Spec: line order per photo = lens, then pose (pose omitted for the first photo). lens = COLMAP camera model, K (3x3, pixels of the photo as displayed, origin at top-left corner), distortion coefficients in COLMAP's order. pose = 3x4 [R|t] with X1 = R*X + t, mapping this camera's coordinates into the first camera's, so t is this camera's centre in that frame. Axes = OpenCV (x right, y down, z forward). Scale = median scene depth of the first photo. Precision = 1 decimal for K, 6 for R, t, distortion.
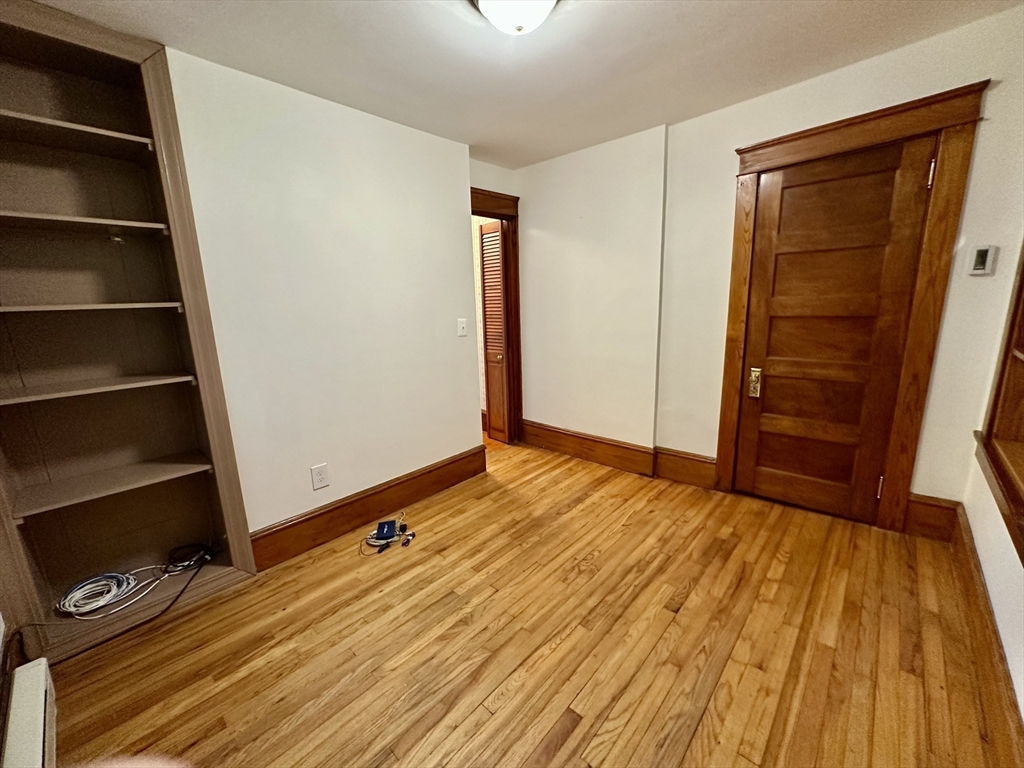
lens RADIAL K [[409.0, 0, 510.6], [0, 409.0, 382.8], [0, 0, 1]] dist [-0.000628, 0.000103]
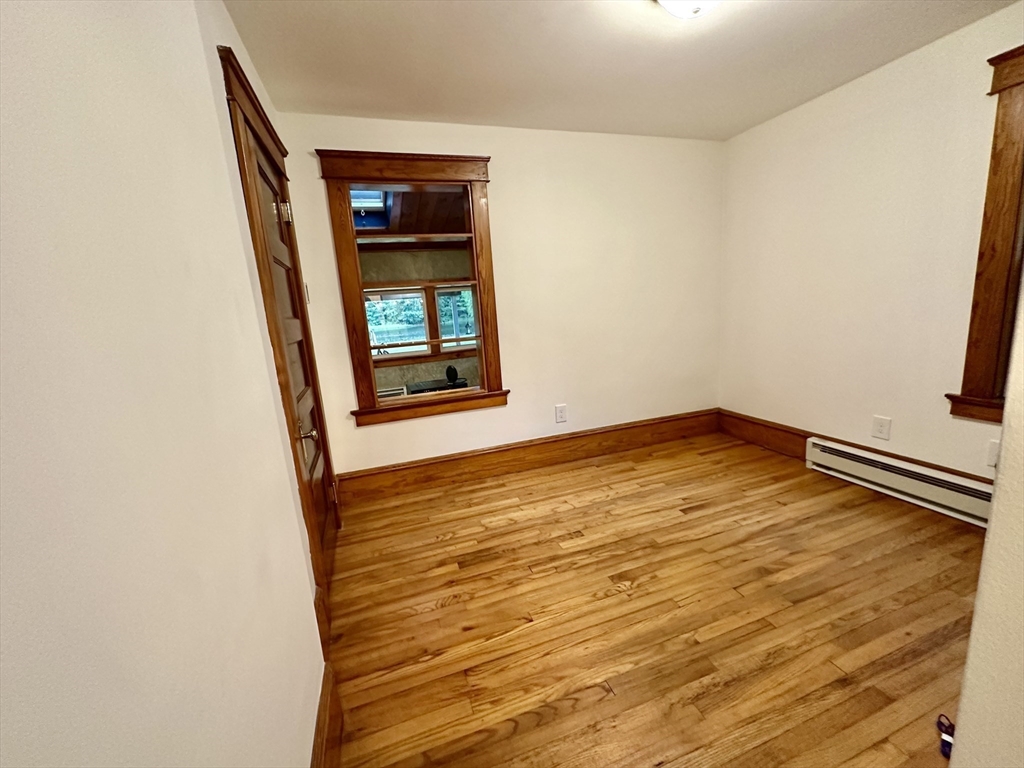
lens RADIAL K [[409.0, 0, 510.6], [0, 409.0, 382.8], [0, 0, 1]] dist [-0.000628, 0.000103]
pose [[-0.872493, 0.011665, 0.488487, -0.045526], [0.198644, 0.921843, 0.332786, -0.315234], [-0.446426, 0.387388, -0.806619, 1.715652]]
